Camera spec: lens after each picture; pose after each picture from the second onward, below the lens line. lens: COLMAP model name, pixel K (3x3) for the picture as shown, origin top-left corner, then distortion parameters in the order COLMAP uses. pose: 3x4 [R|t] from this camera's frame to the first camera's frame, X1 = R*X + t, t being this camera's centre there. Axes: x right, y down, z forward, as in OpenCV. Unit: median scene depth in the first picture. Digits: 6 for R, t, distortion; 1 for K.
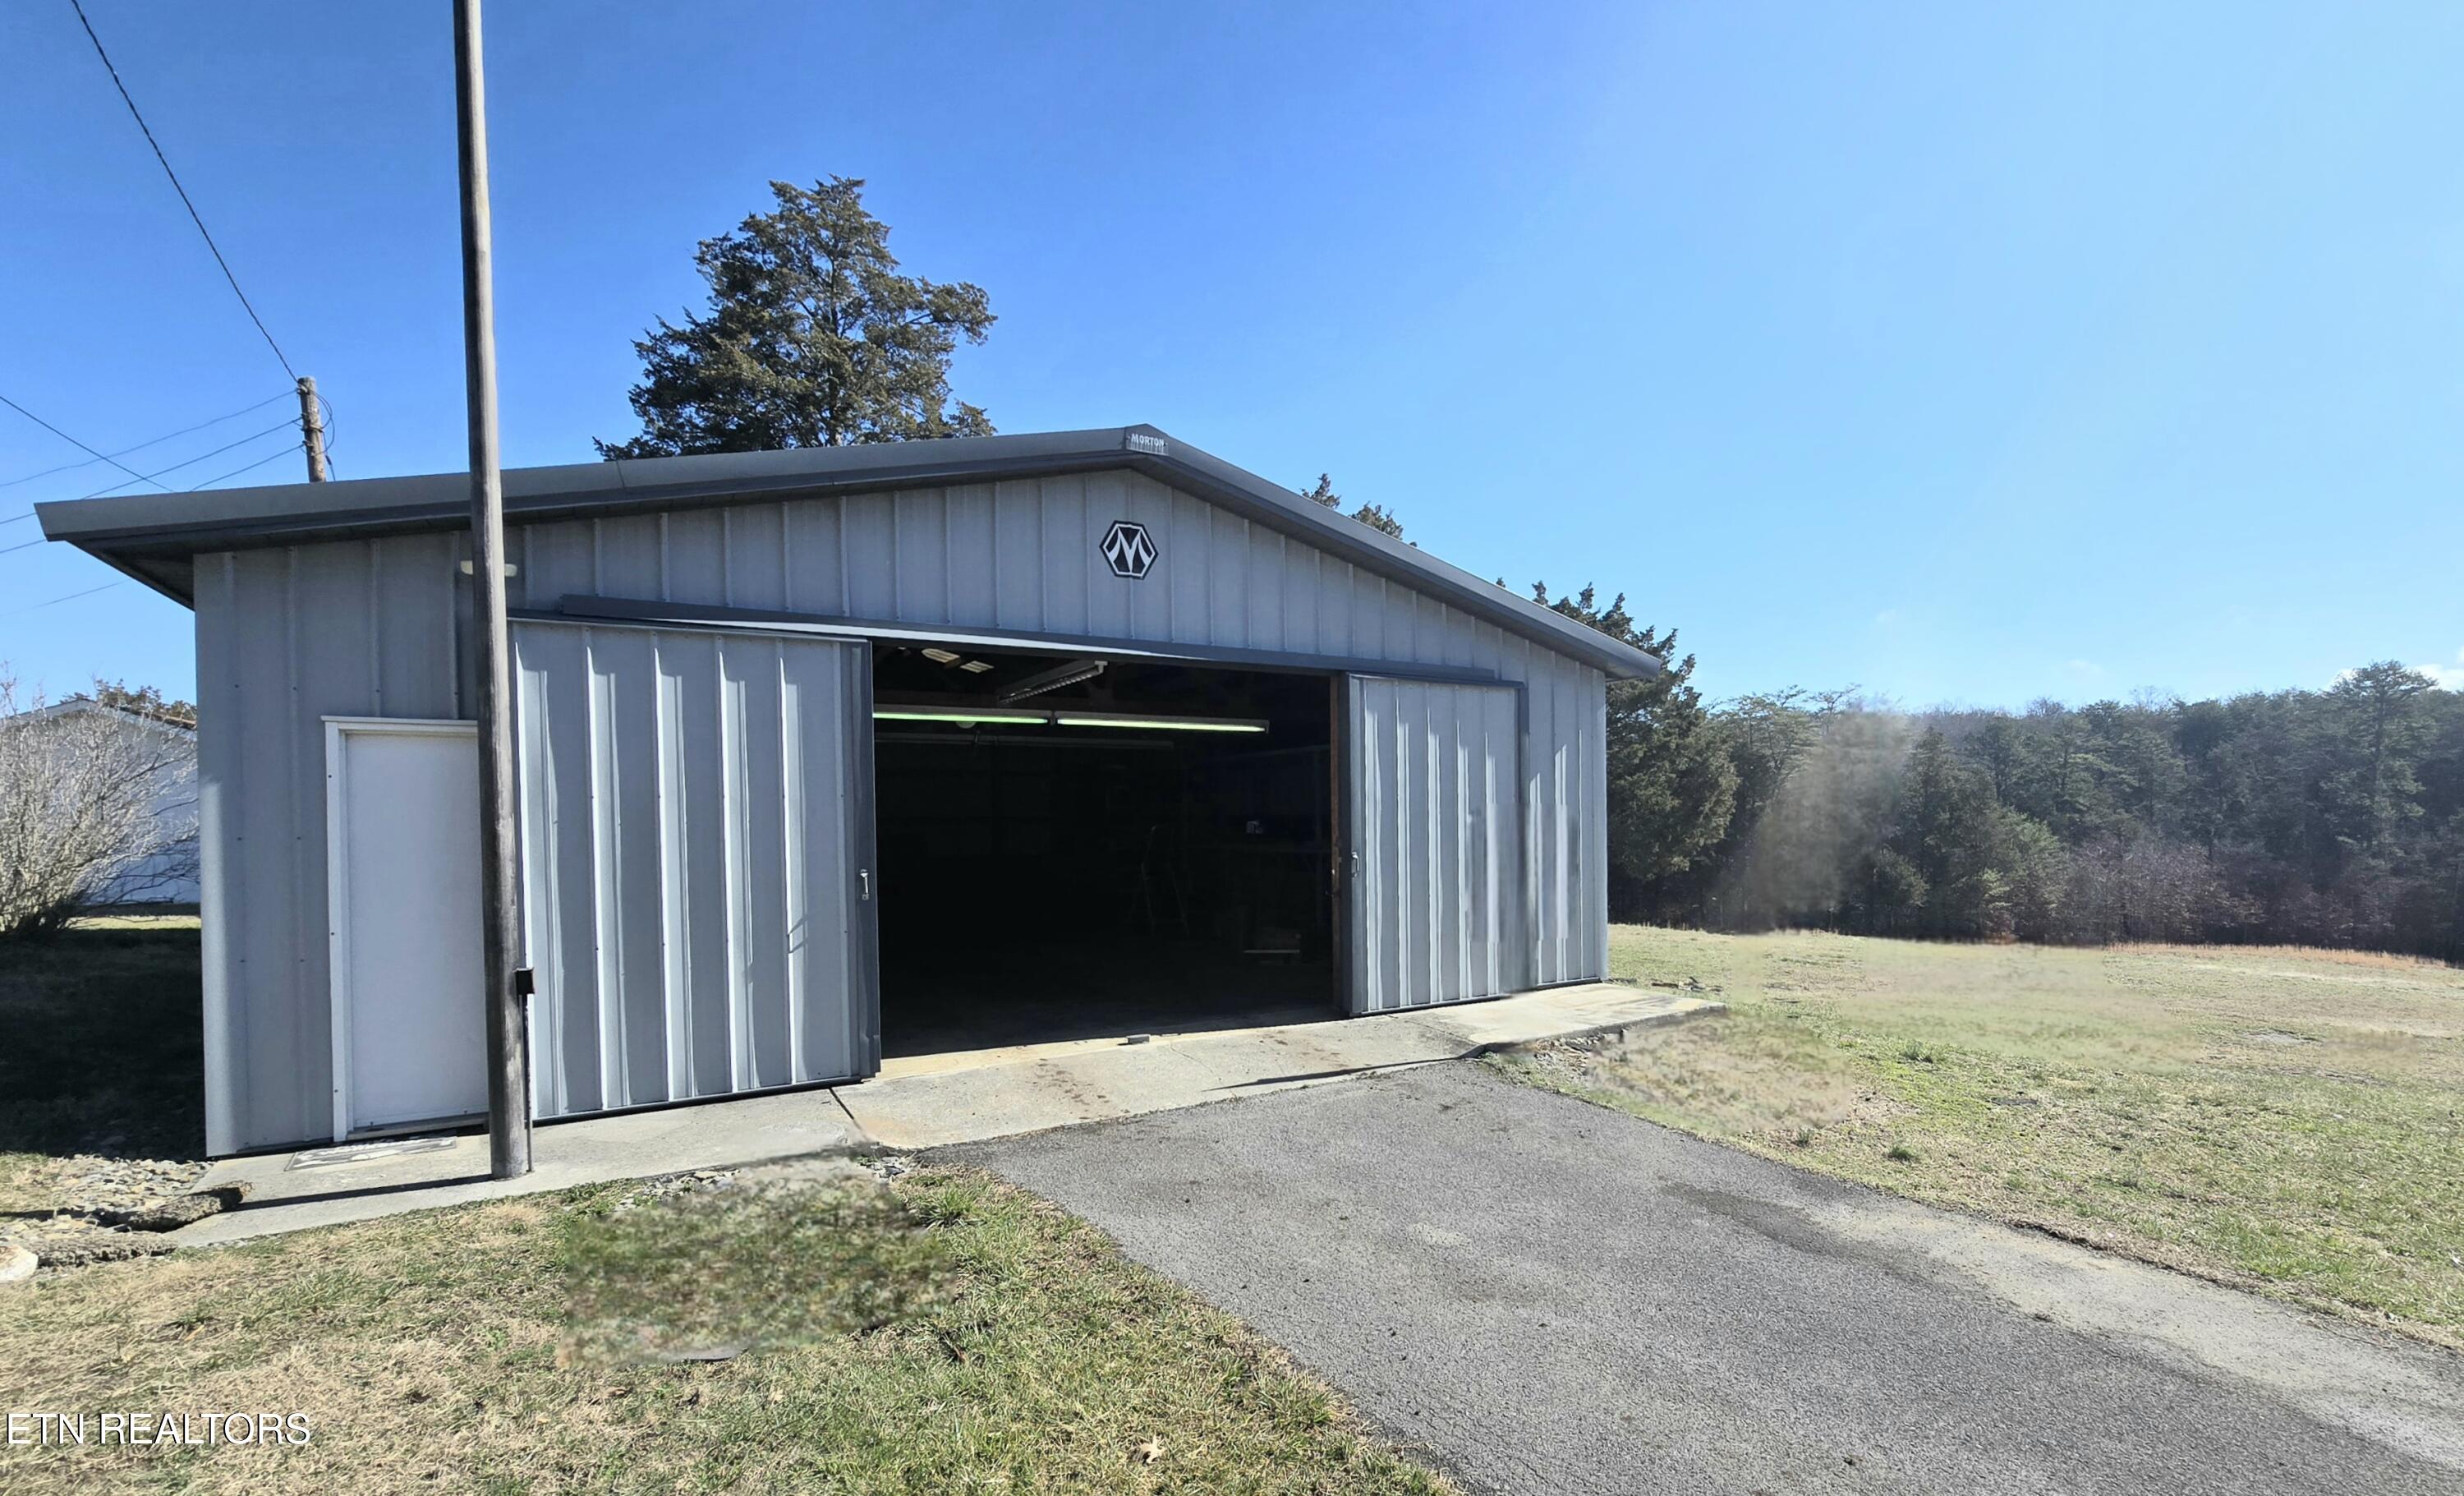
lens RADIAL K [[1224.7, 0, 1241.2], [0, 1224.7, 834.3], [0, 0, 1]] dist [-0.019509, -0.000221]
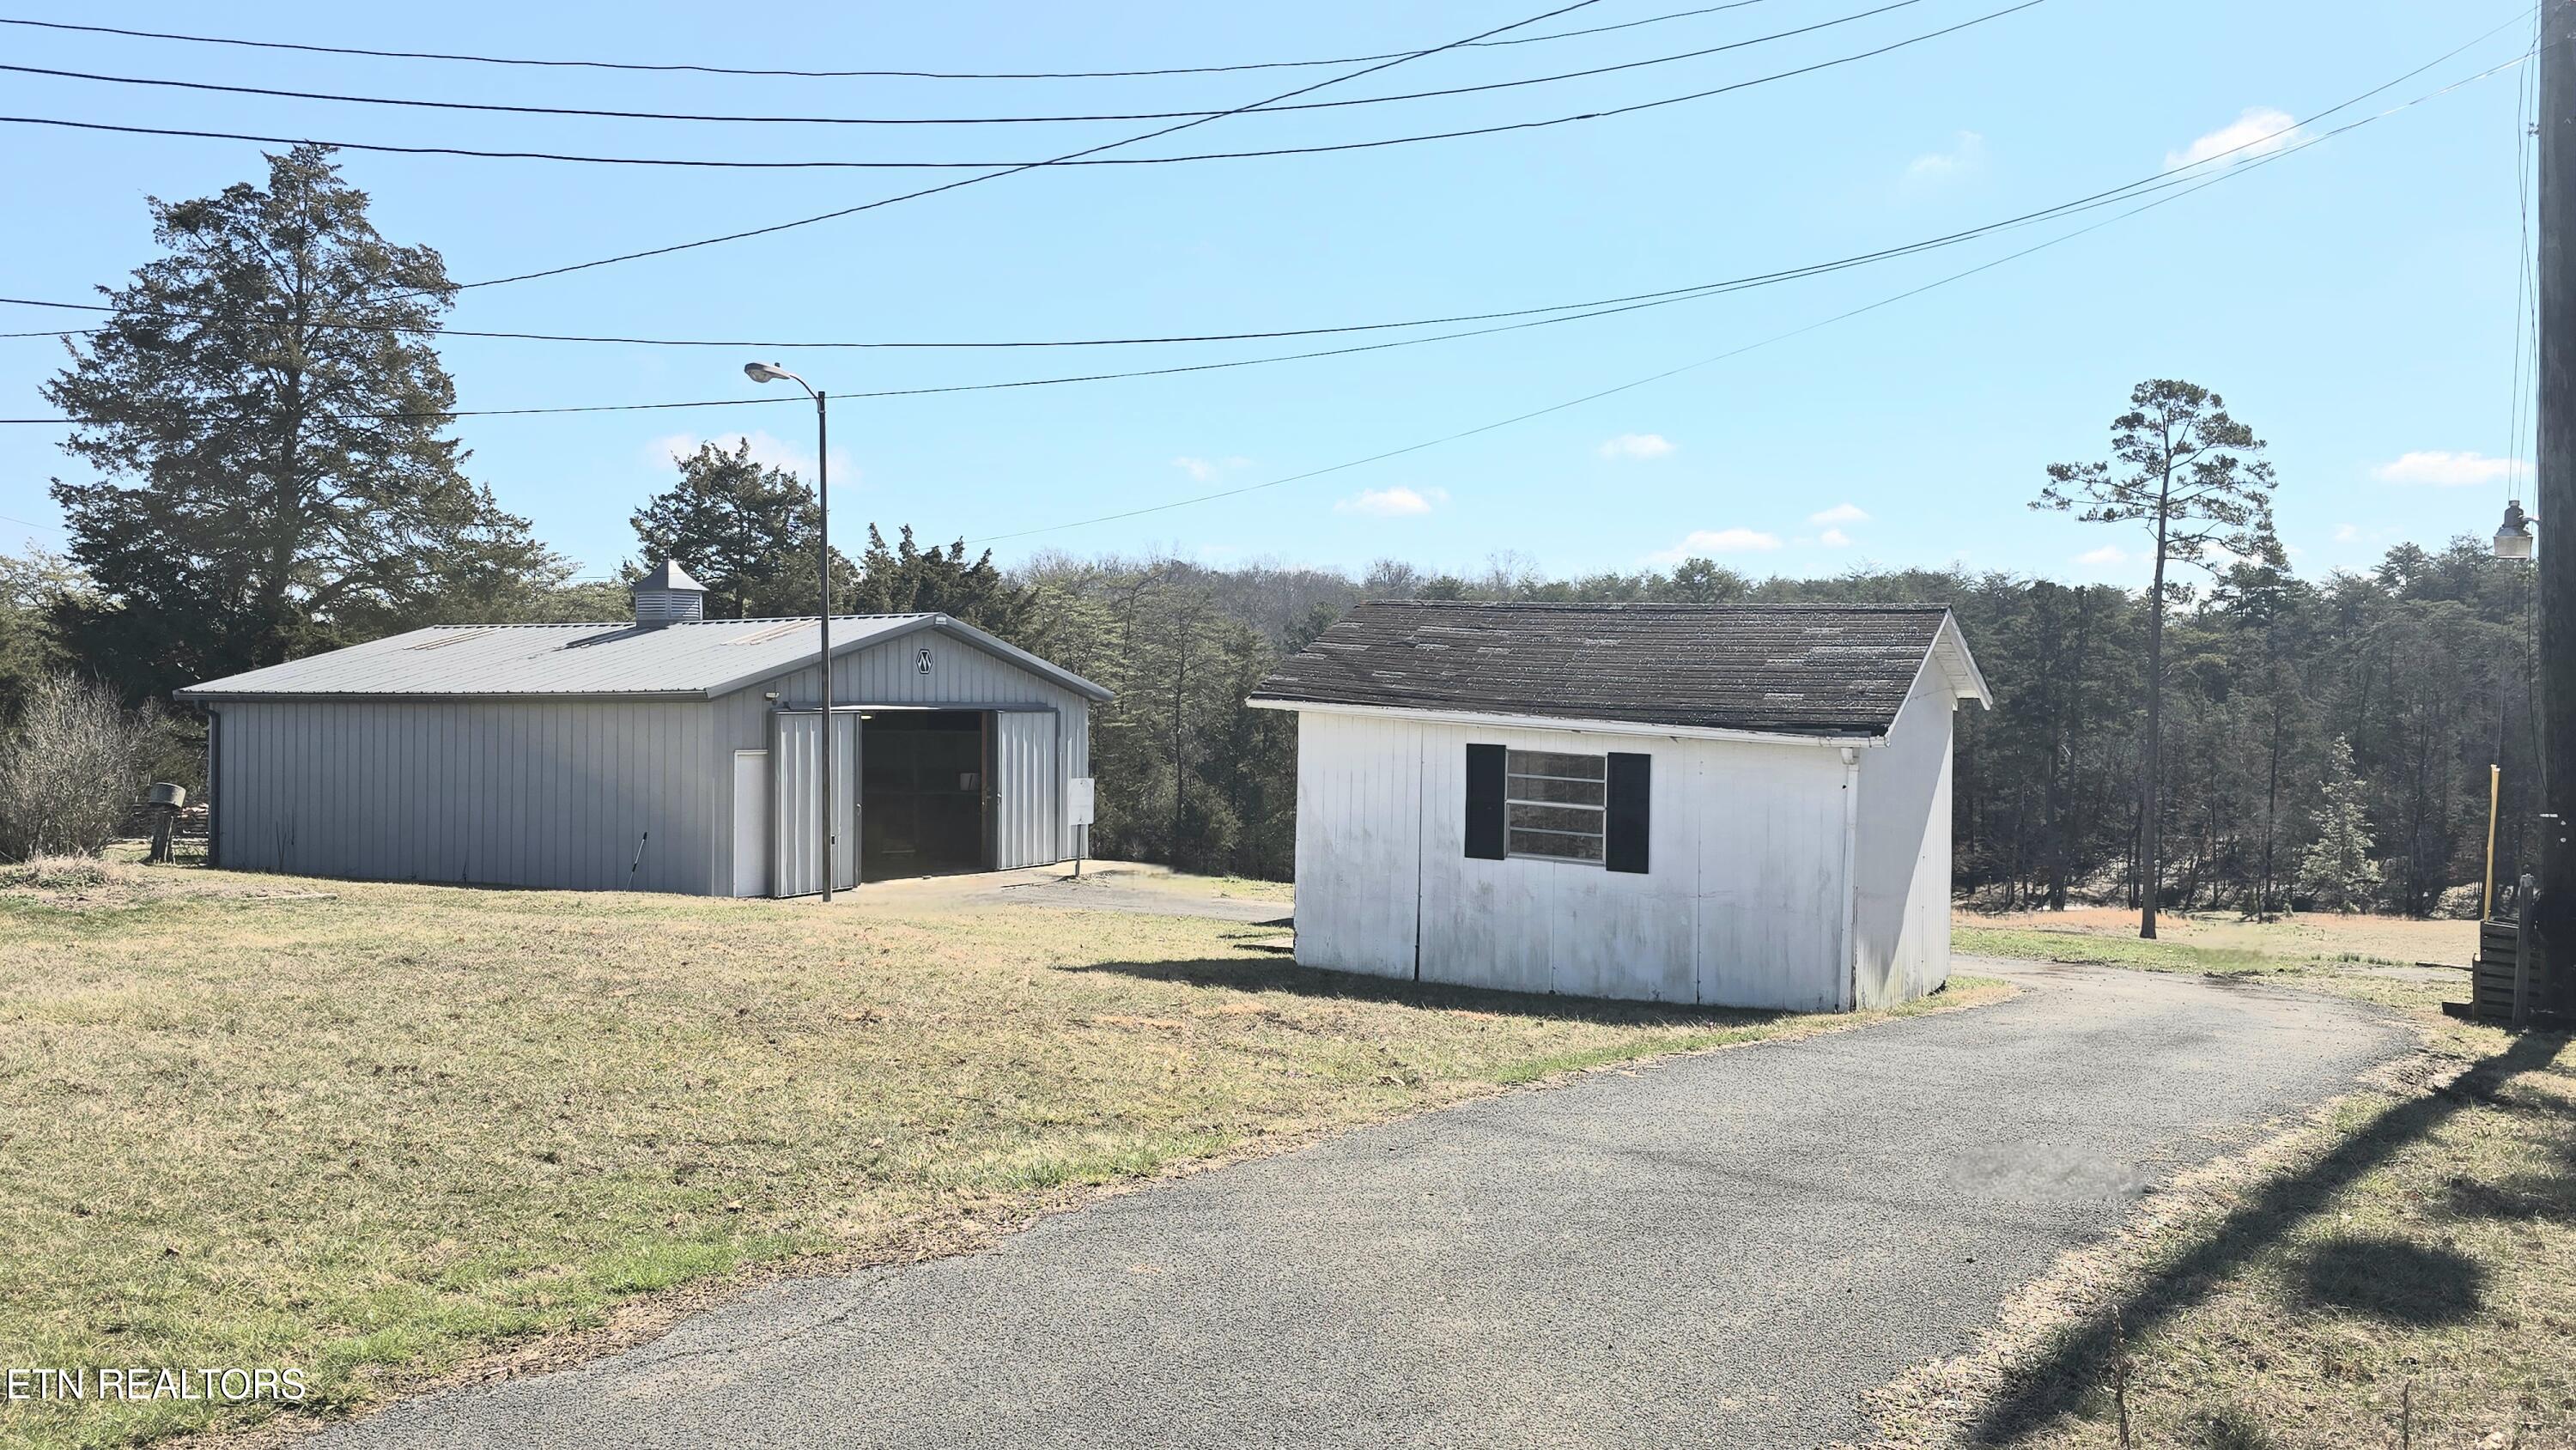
lens RADIAL K [[1975.0, 0, 1302.0], [0, 1975.0, 739.7], [0, 0, 1]] dist [0.066868, -0.087699]
pose [[0.855446, 0.003876, 0.517877, -0.340301], [-0.000195, 0.999974, -0.007163, -0.015327], [-0.517891, 0.006026, 0.855425, -0.607509]]
